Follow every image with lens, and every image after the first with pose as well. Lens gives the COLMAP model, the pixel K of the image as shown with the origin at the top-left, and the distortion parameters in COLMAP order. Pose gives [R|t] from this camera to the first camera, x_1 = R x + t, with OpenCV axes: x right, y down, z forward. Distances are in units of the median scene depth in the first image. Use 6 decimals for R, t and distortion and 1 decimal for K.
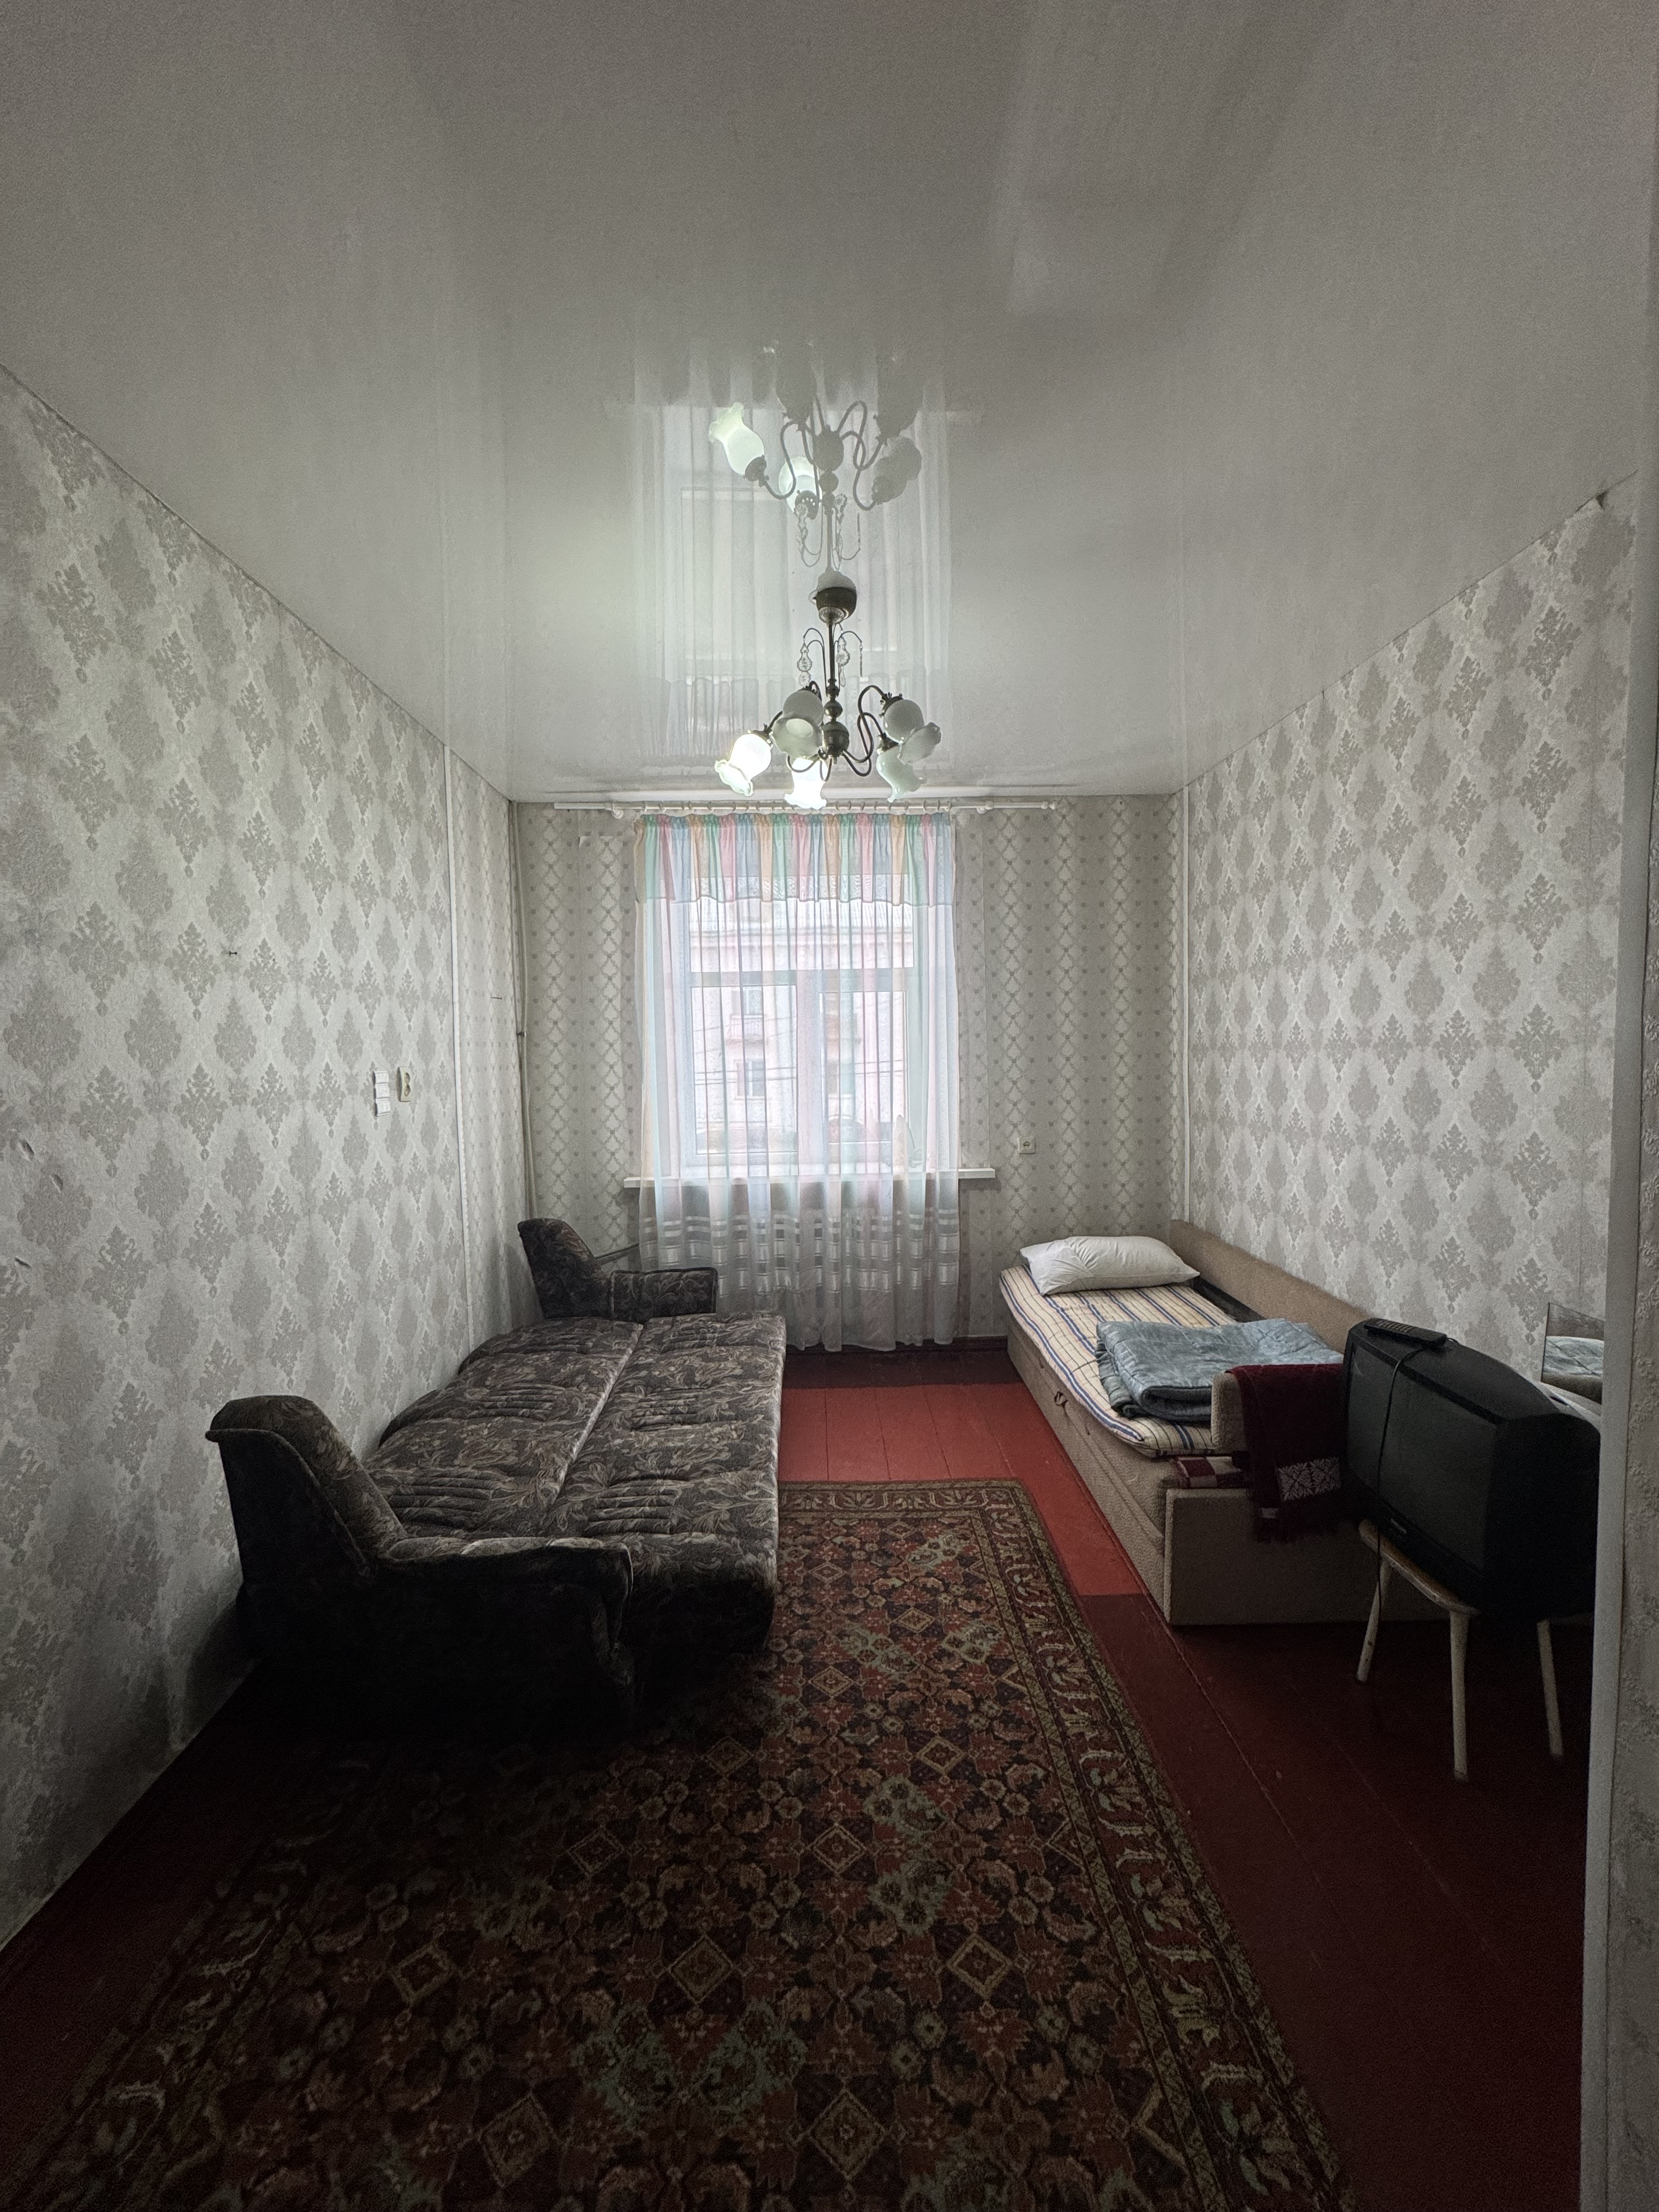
lens RADIAL K [[876.2, 0, 831.1], [0, 876.2, 1102.8], [0, 0, 1]] dist [-0.001613, 0.000295]
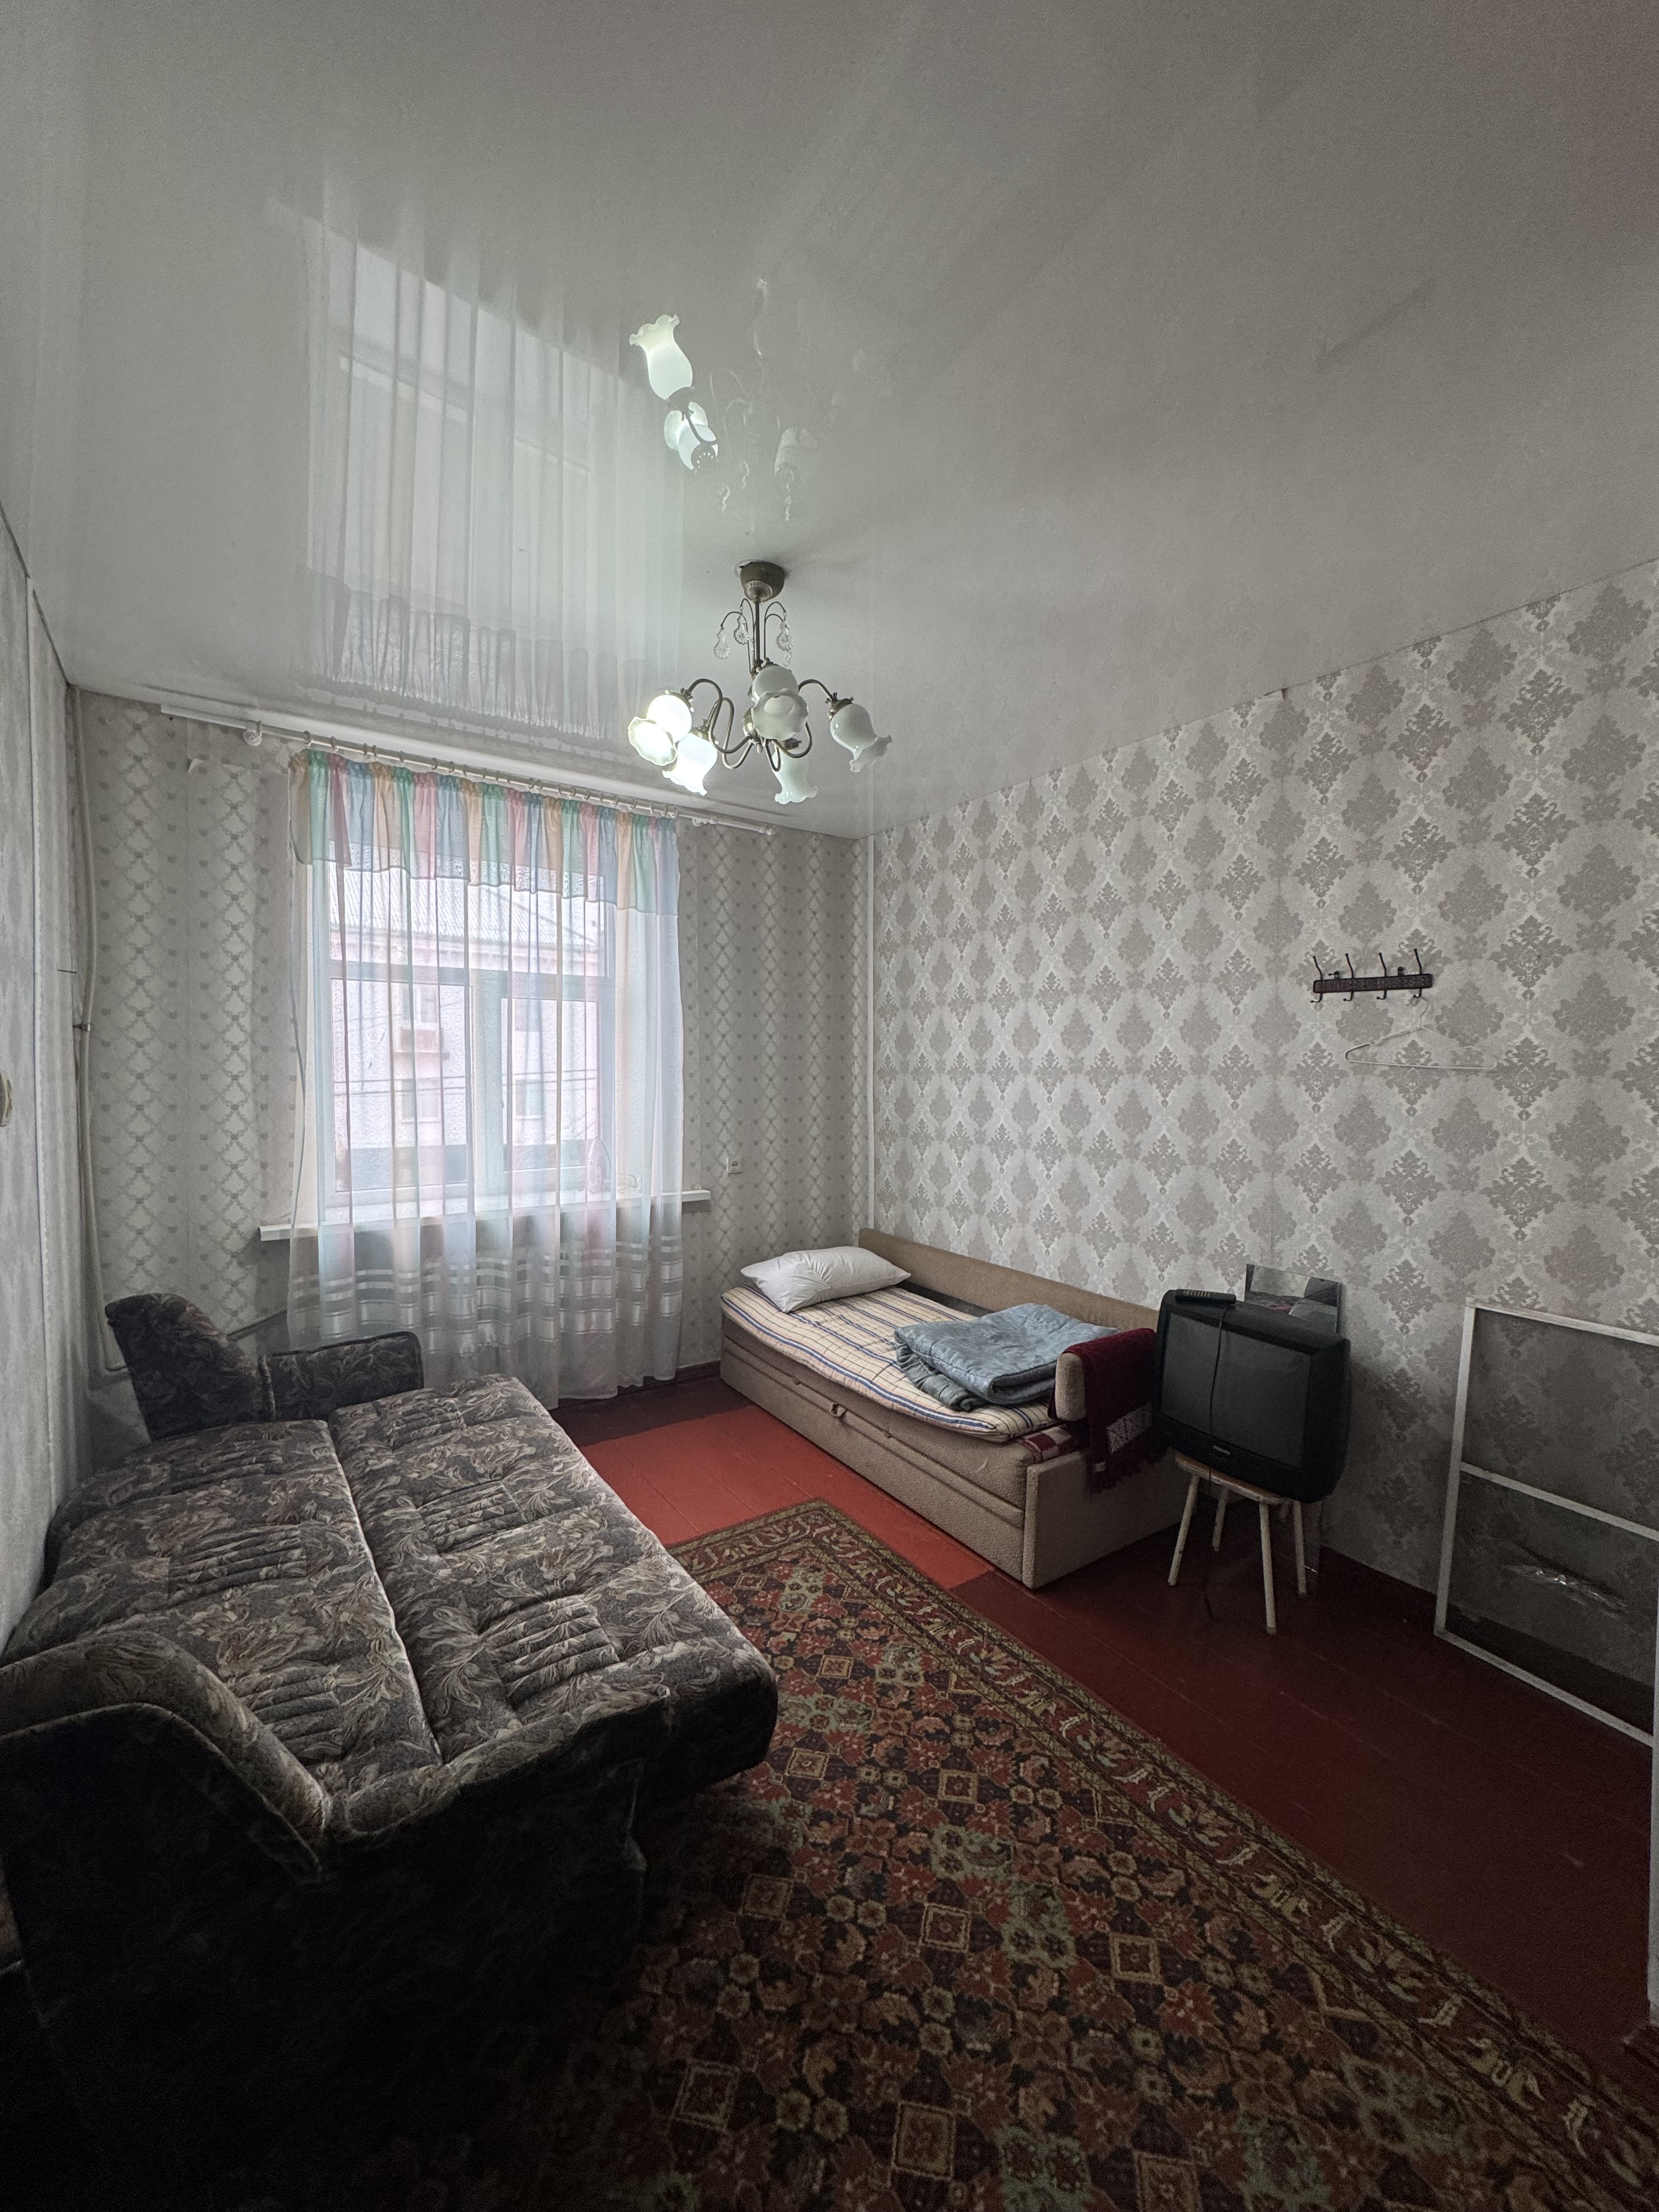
lens RADIAL K [[876.2, 0, 831.1], [0, 876.2, 1102.8], [0, 0, 1]] dist [-0.001613, 0.000295]
pose [[0.832336, 0.004208, 0.554256, -0.372163], [0.009570, 0.999713, -0.021961, 0.001359], [-0.554189, 0.023583, 0.832056, 0.170908]]
